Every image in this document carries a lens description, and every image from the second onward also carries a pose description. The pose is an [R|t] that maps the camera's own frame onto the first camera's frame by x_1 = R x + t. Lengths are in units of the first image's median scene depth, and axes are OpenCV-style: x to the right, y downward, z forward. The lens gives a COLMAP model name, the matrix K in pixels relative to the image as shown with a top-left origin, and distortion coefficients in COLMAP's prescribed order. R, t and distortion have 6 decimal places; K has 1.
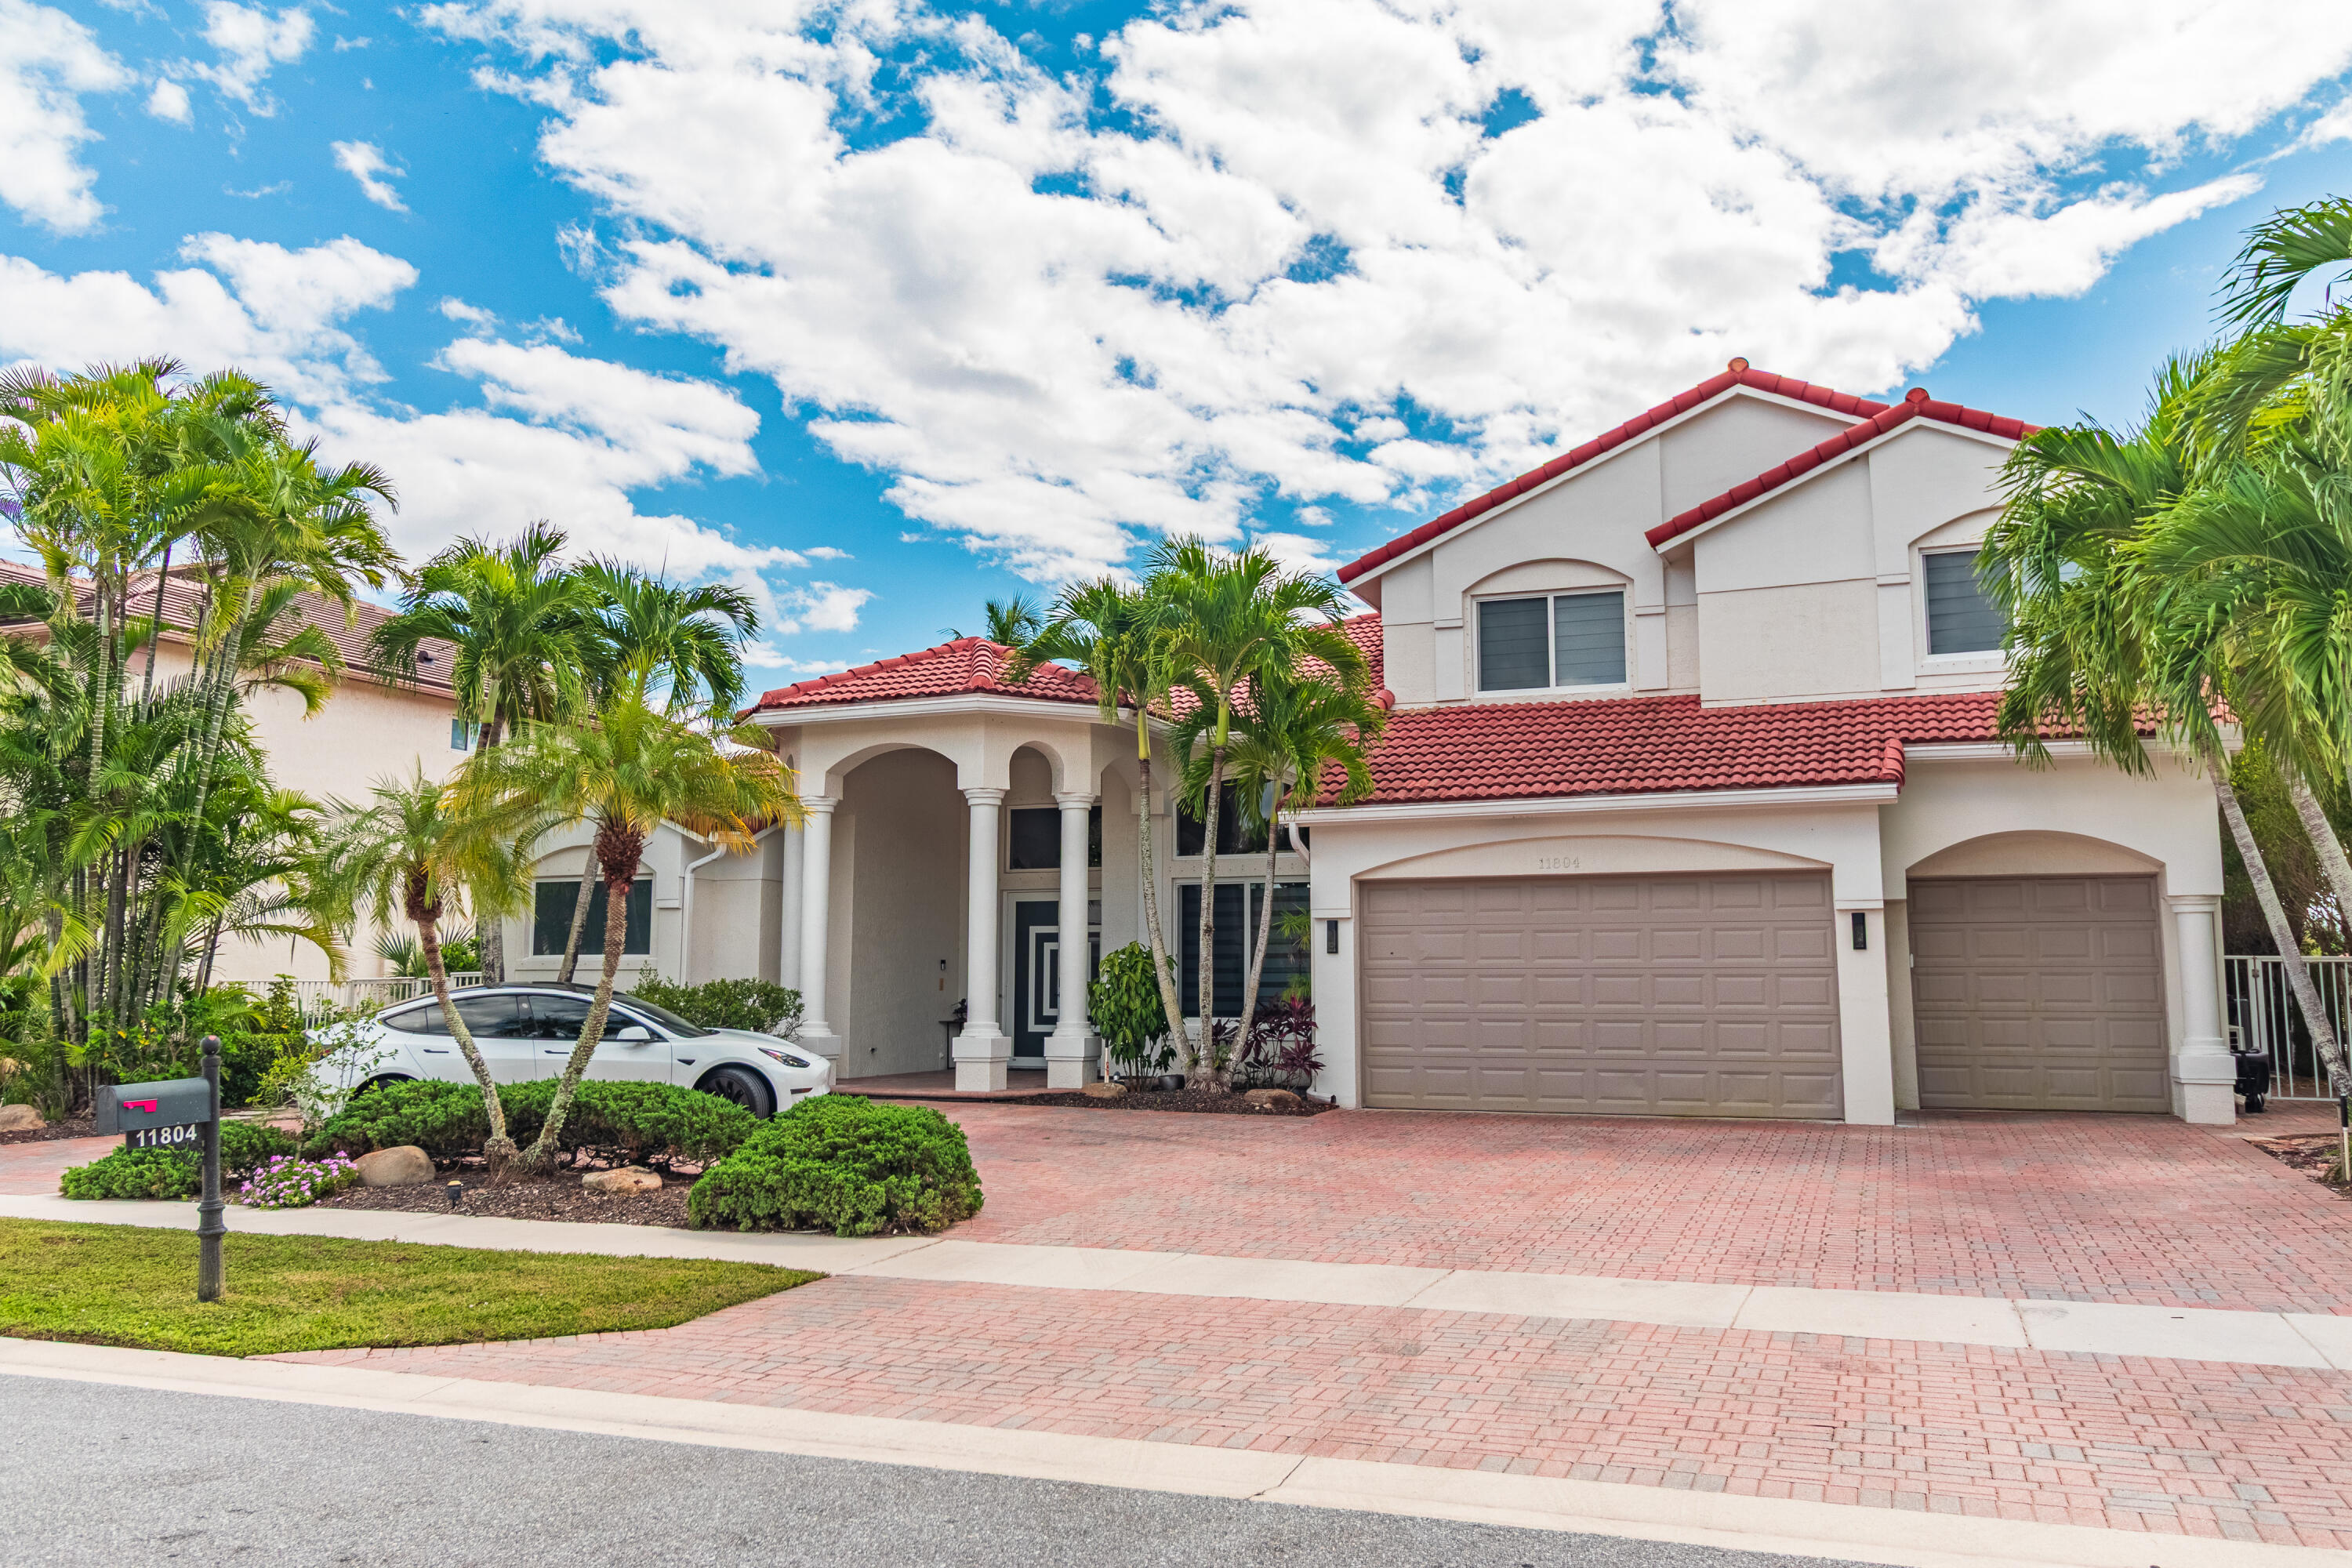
lens RADIAL K [[1865.6, 0, 1176.4], [0, 1865.6, 722.5], [0, 0, 1]] dist [0.001791, 0.008112]
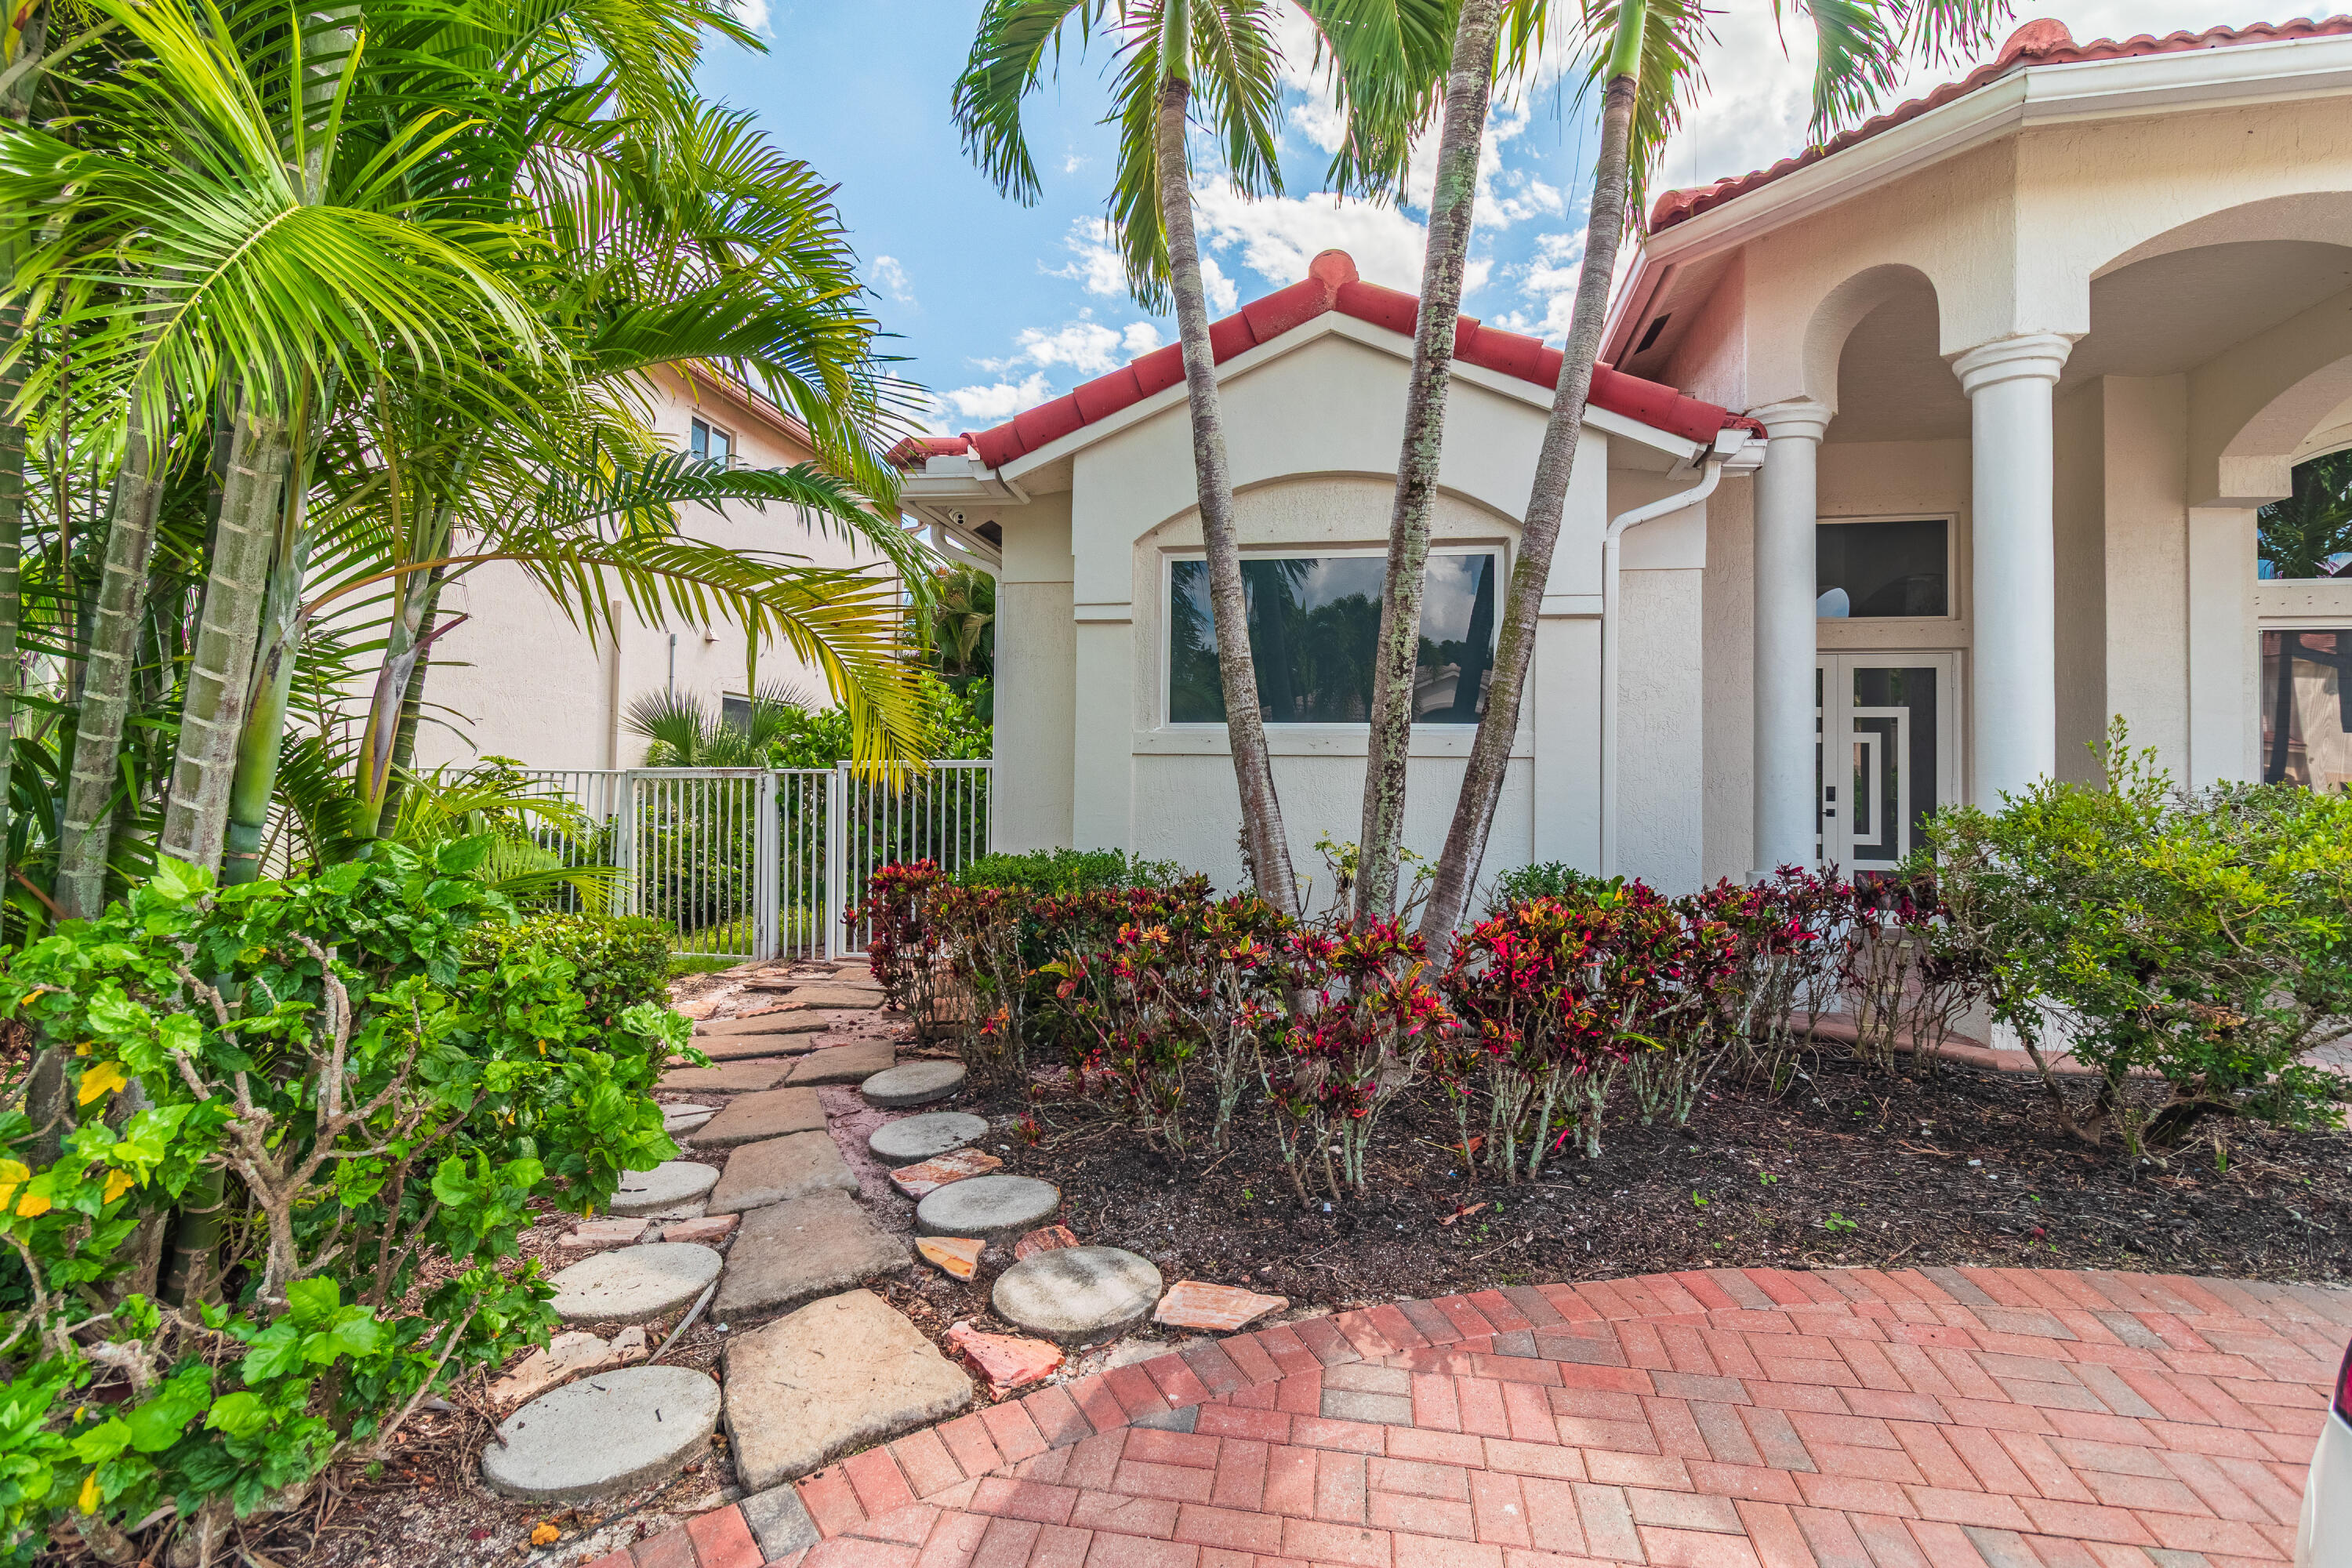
lens RADIAL K [[1098.5, 0, 1176.8], [0, 1098.5, 759.5], [0, 0, 1]] dist [0.000762, 0.000125]
pose [[0.983111, 0.019962, 0.181918, -0.437606], [-0.040077, 0.993388, 0.107580, 0.117010], [-0.178568, -0.113054, 0.977411, 0.824307]]
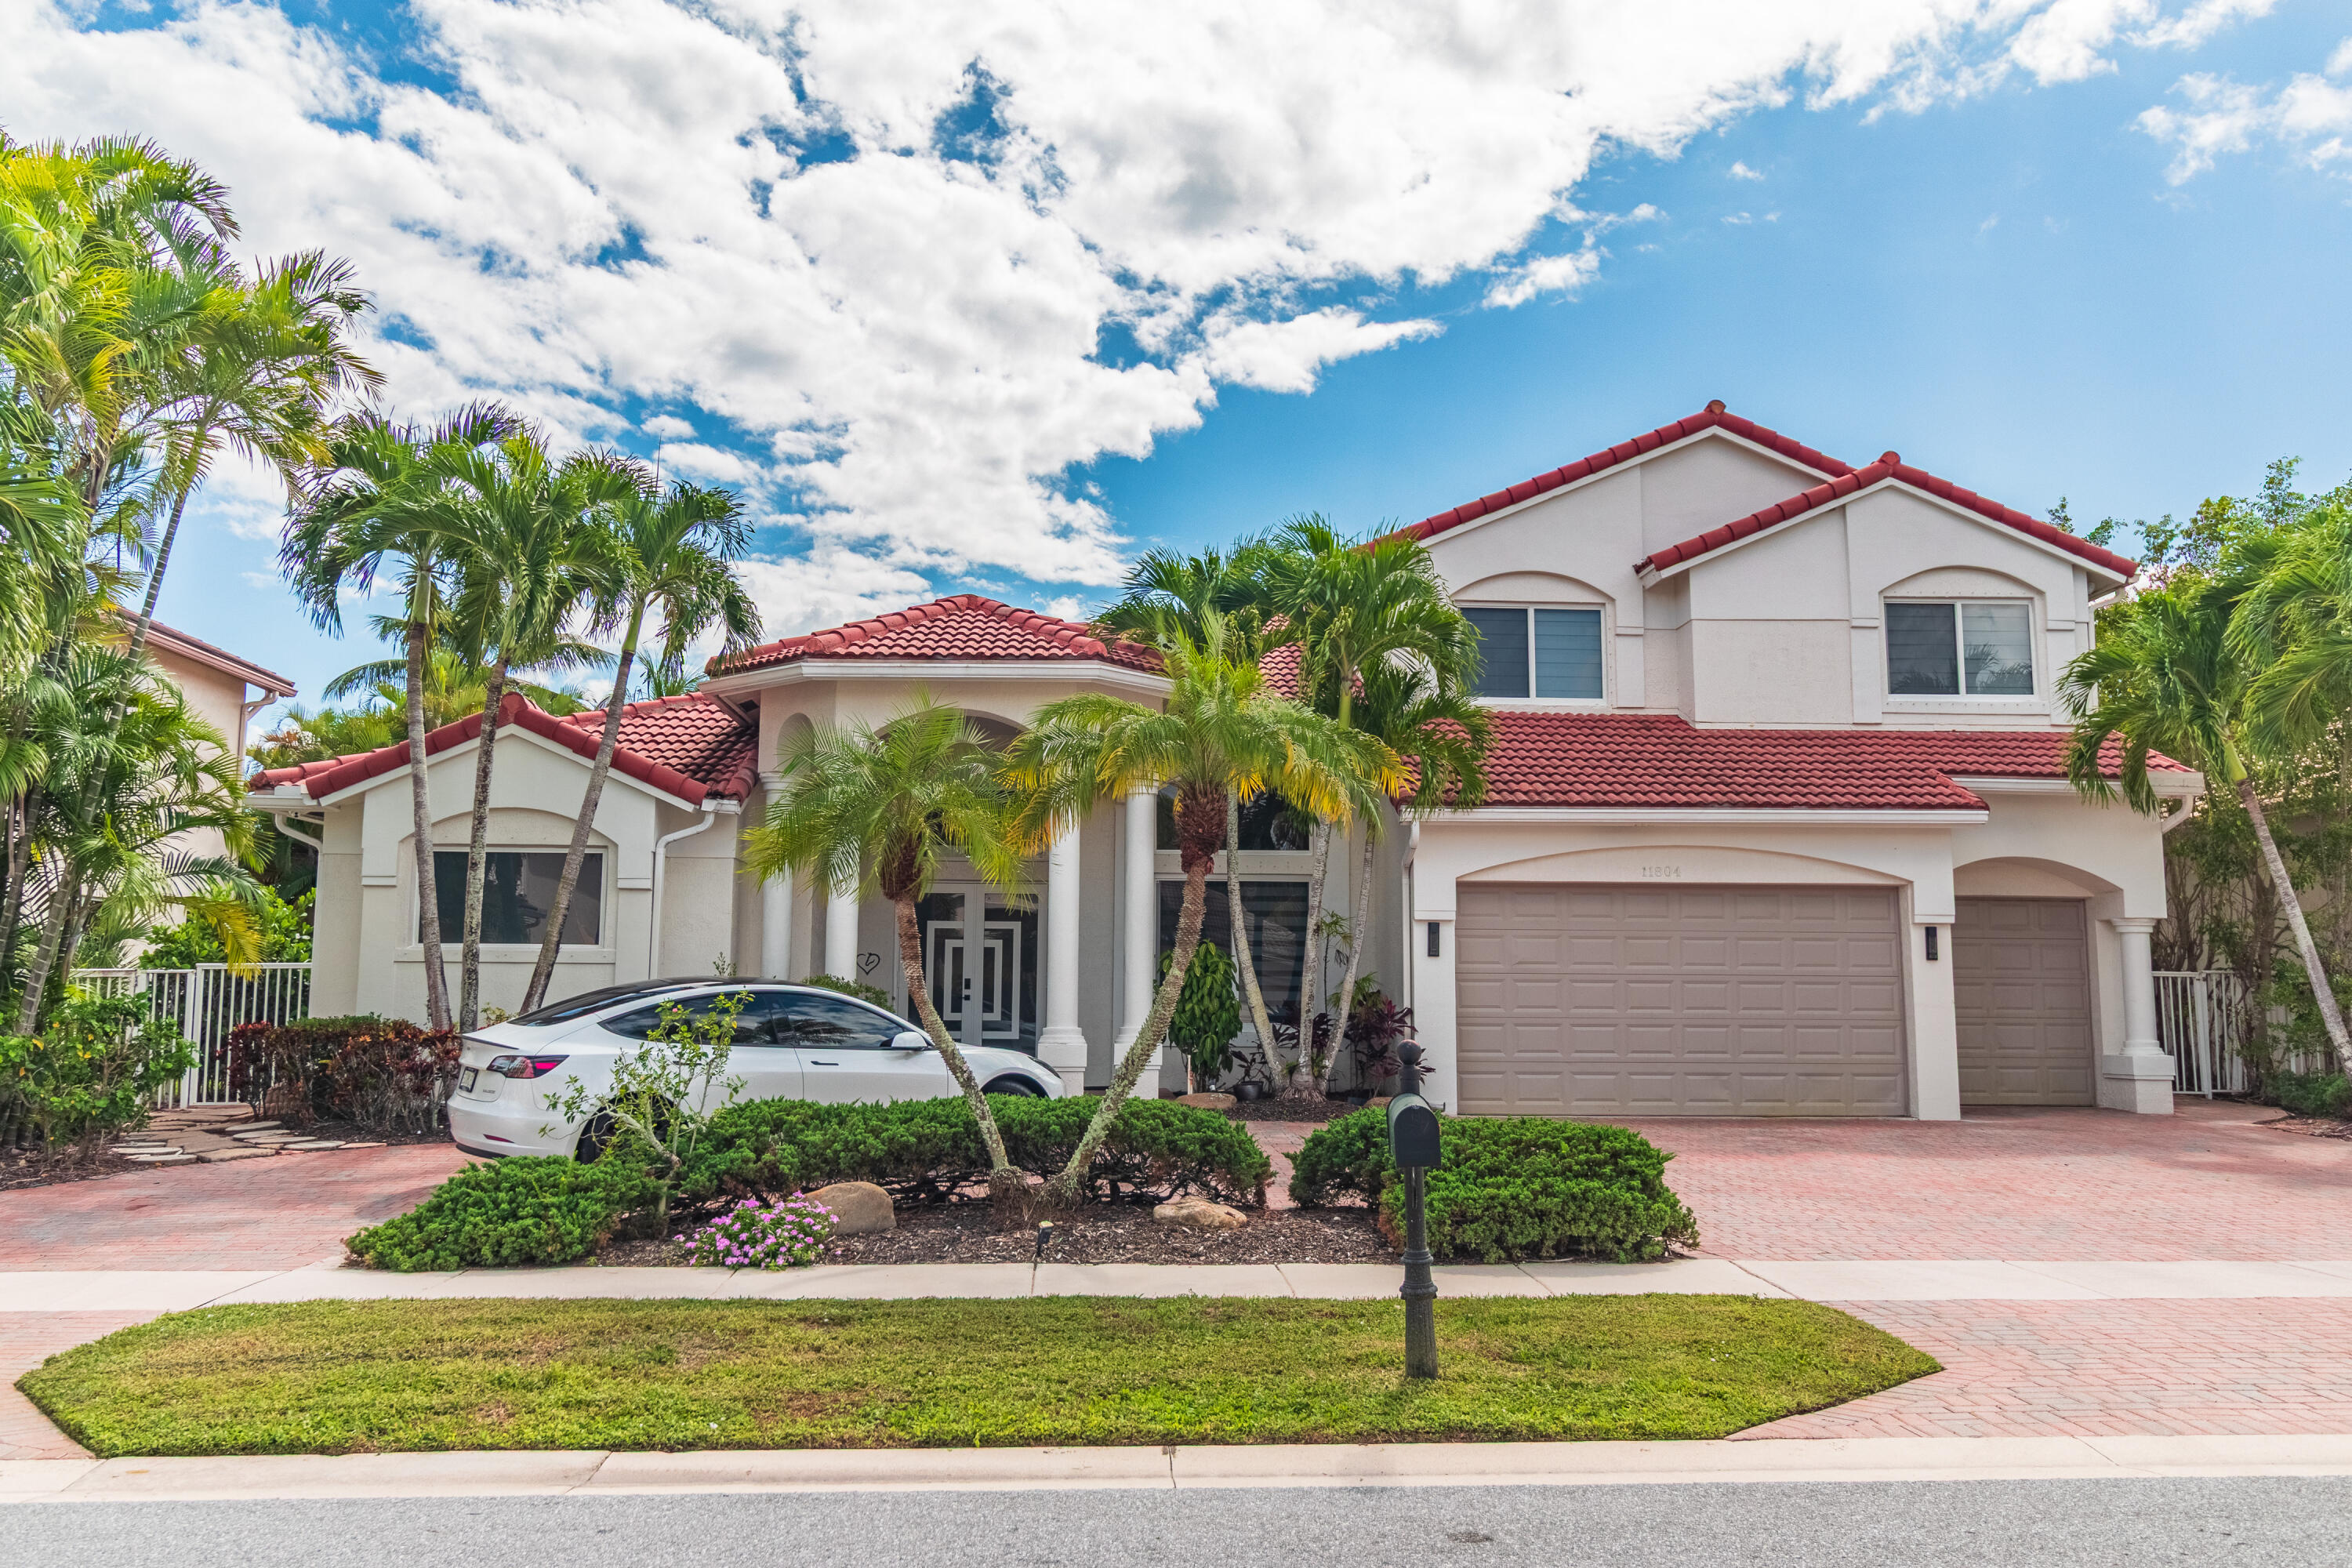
lens RADIAL K [[1835.4, 0, 1176.0], [0, 1835.4, 784.0], [0, 0, 1]] dist [-0.000913, 0.002525]
pose [[0.912800, 0.054785, 0.404715, -0.414332], [-0.063672, 0.997934, 0.008520, 0.033658], [-0.403412, -0.033546, 0.914403, 0.179497]]
